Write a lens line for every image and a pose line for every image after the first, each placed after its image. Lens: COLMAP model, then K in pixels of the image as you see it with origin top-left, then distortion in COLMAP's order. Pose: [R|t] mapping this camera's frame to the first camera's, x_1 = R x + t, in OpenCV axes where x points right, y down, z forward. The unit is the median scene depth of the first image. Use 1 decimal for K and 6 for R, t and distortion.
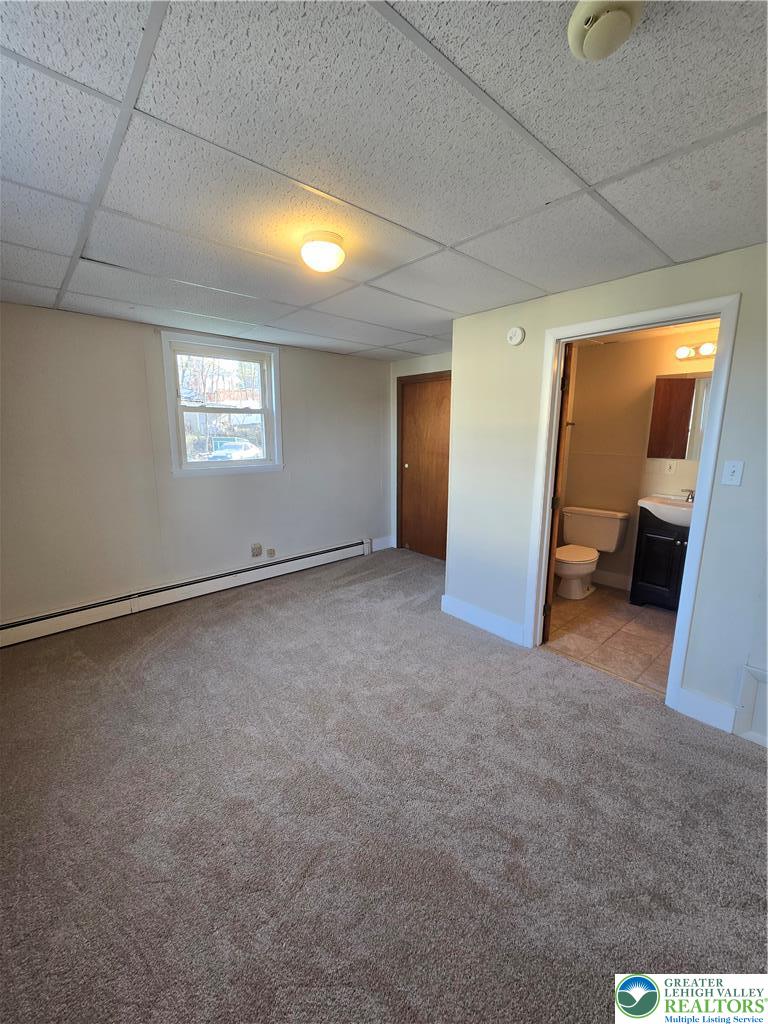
lens RADIAL K [[416.7, 0, 379.6], [0, 416.7, 509.2], [0, 0, 1]] dist [-0.006169, 0.002506]
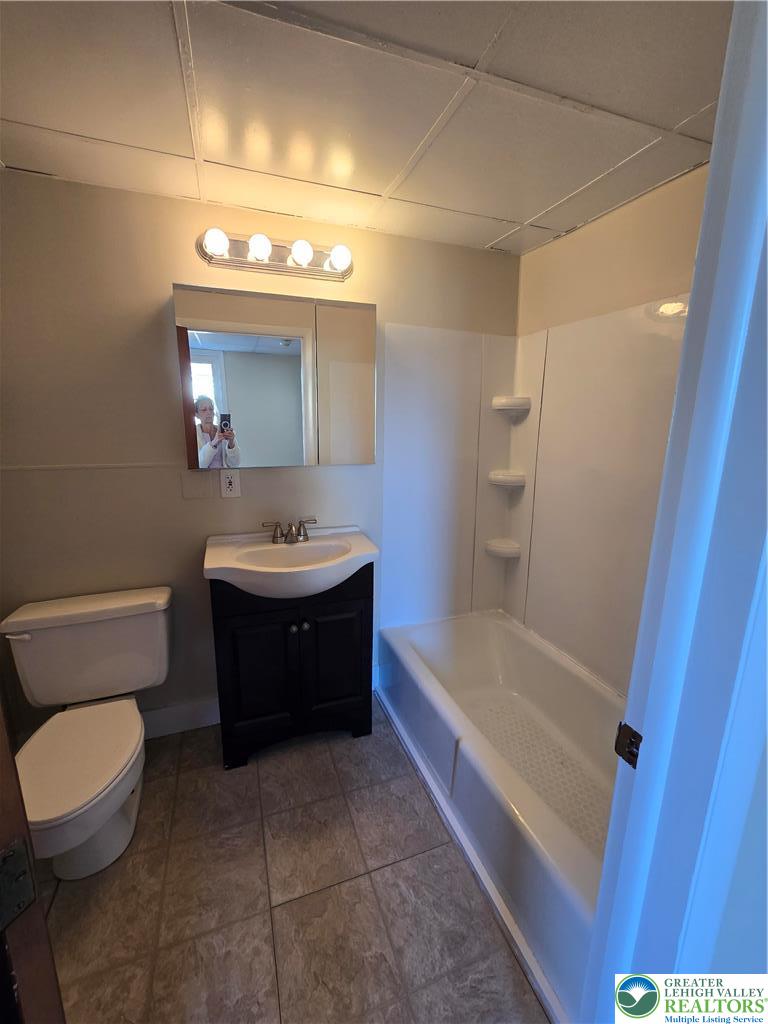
lens RADIAL K [[416.7, 0, 382.1], [0, 416.7, 508.5], [0, 0, 1]] dist [-0.006169, 0.002506]
pose [[0.361555, -0.193557, 0.912038, 0.299256], [0.158990, 0.976685, 0.144249, -0.114578], [-0.918695, 0.092851, 0.383899, 0.654593]]
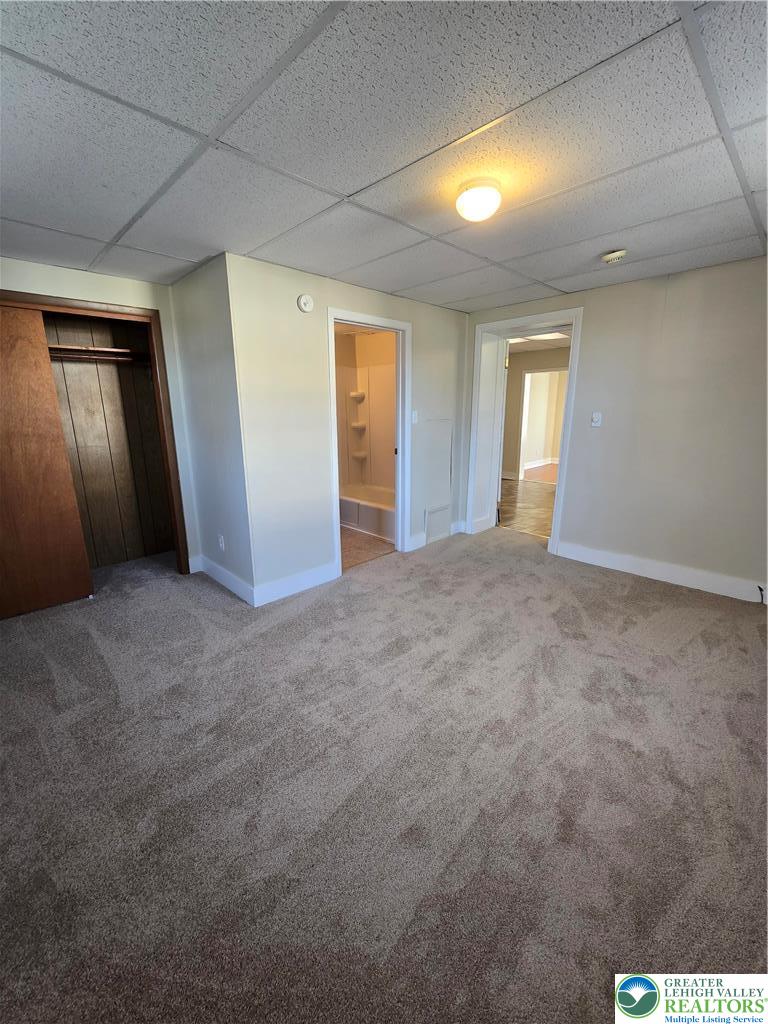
lens RADIAL K [[416.7, 0, 380.0], [0, 416.7, 508.9], [0, 0, 1]] dist [-0.006169, 0.002506]
pose [[-0.058894, -0.239503, 0.969108, -0.651903], [0.191283, 0.950097, 0.246429, -0.109840], [-0.979766, 0.199887, -0.010143, 0.719713]]
